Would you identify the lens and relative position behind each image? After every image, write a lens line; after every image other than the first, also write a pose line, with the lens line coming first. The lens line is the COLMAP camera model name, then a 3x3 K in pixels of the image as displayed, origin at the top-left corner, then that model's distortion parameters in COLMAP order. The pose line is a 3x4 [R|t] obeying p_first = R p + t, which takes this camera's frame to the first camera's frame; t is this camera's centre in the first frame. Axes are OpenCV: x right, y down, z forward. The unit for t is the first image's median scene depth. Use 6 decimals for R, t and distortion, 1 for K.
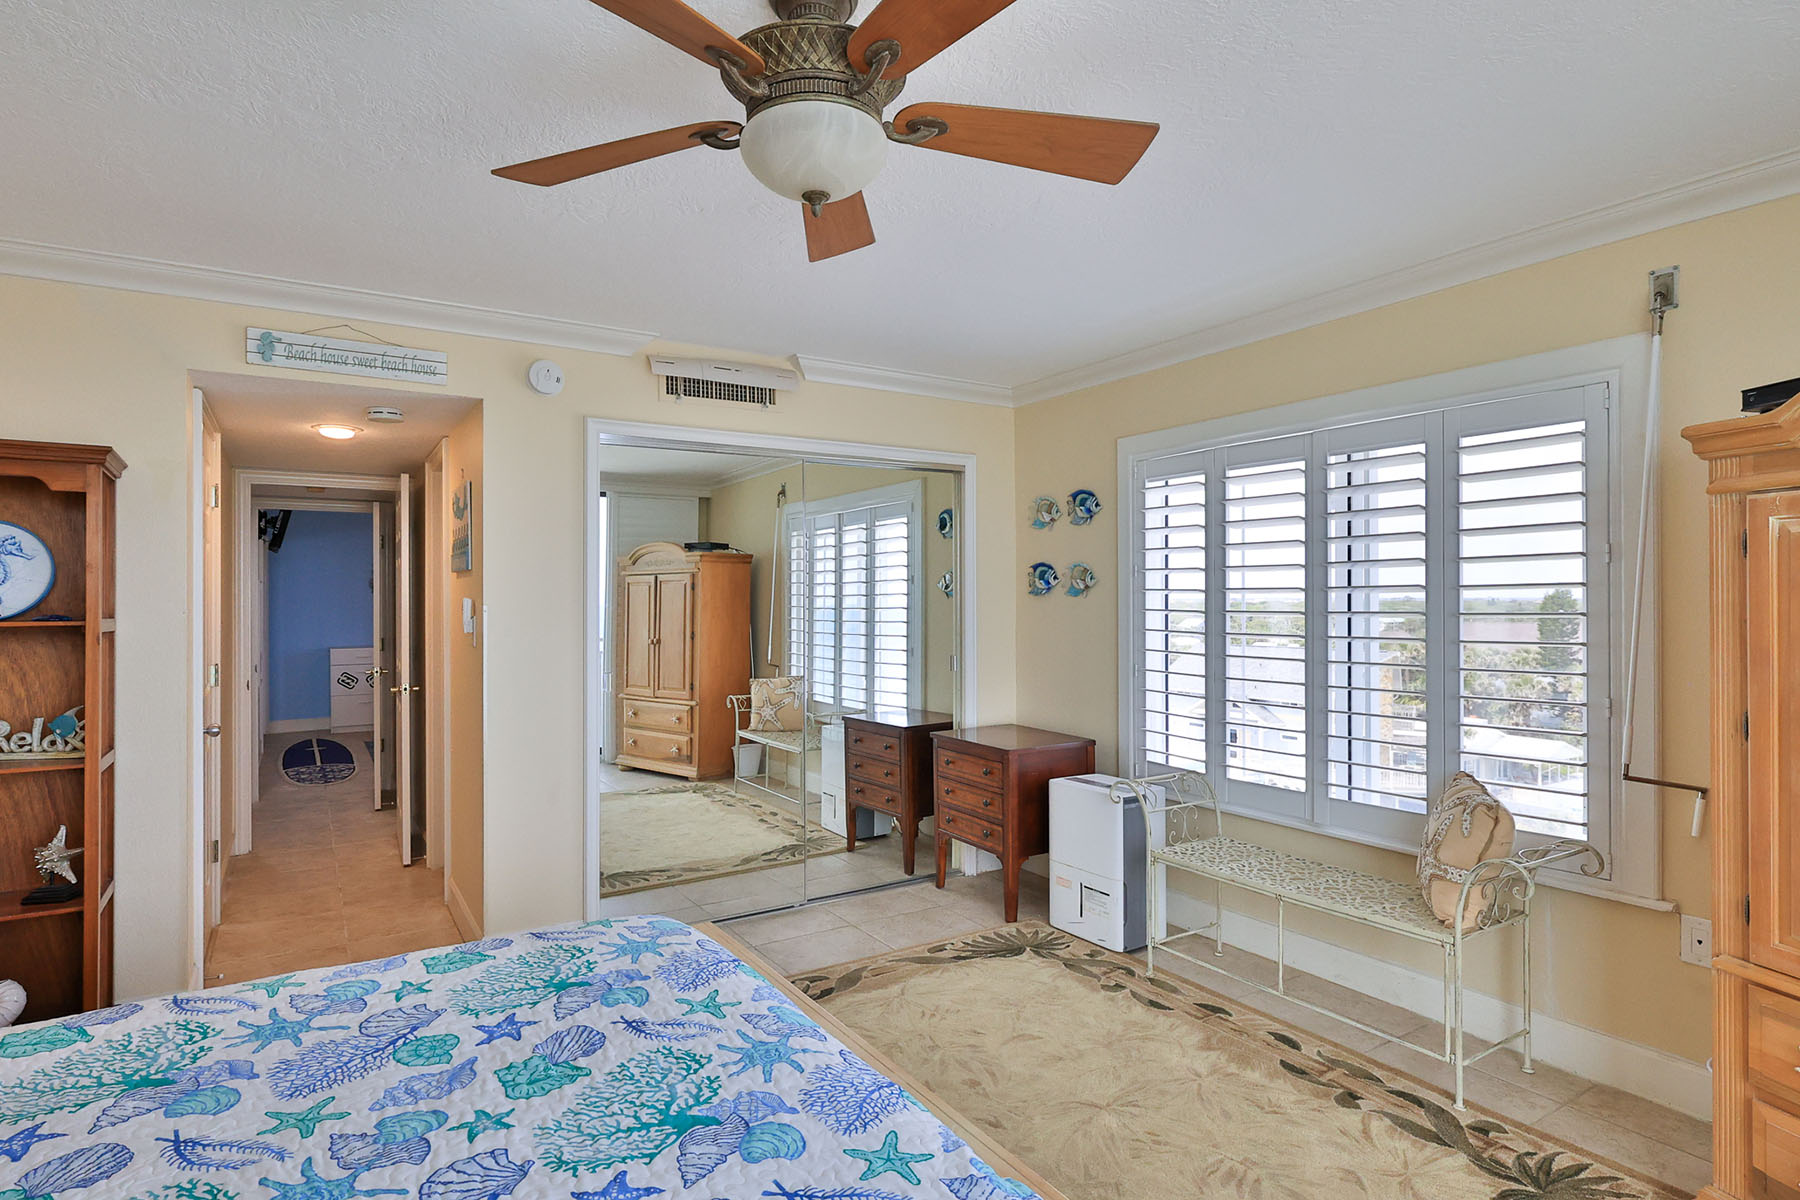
lens RADIAL K [[949.1, 0, 893.2], [0, 949.1, 605.2], [0, 0, 1]] dist [-0.009894, 0.000845]
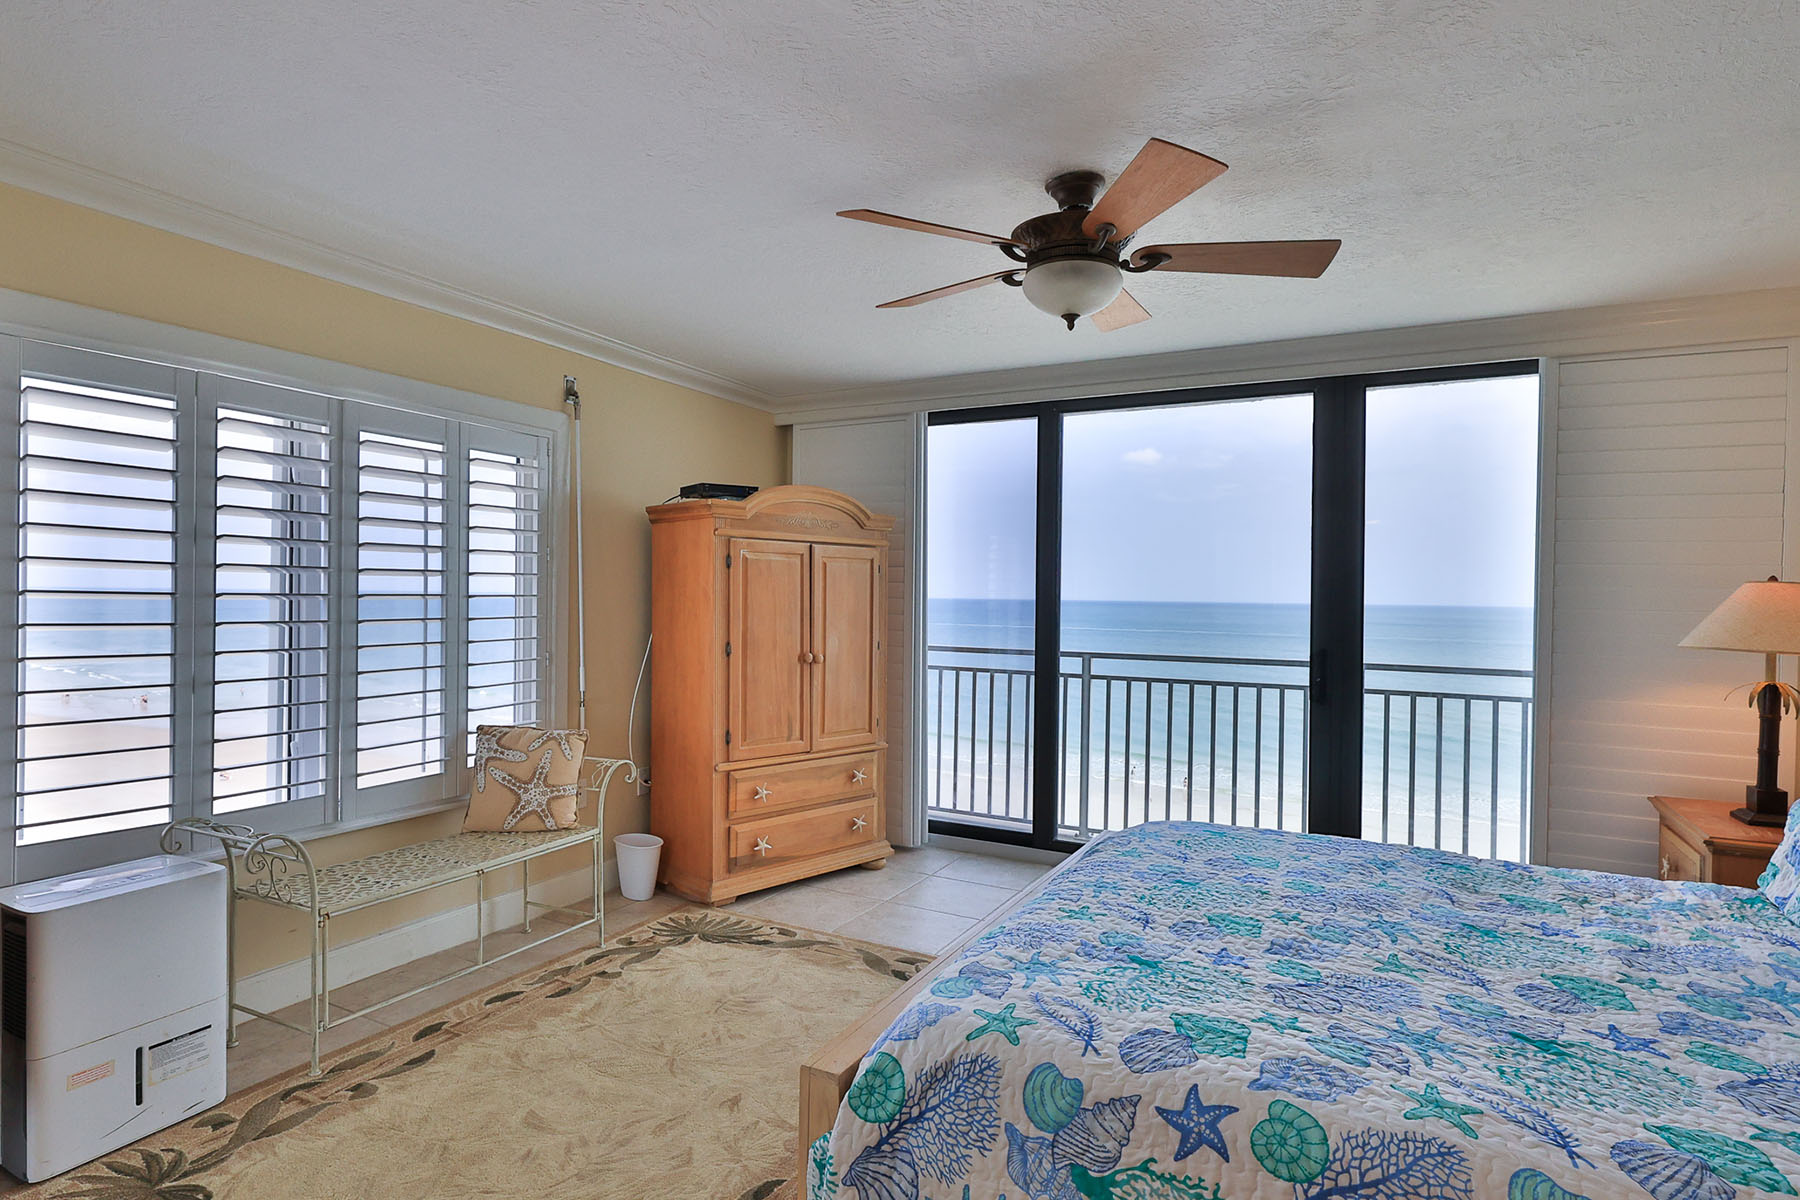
lens RADIAL K [[949.1, 0, 882.7], [0, 949.1, 601.6], [0, 0, 1]] dist [-0.009894, 0.000845]
pose [[-0.497200, -0.012338, 0.867548, -0.718308], [-0.009223, 0.999918, 0.008935, 0.000775], [-0.867587, -0.003559, -0.497273, 1.162124]]
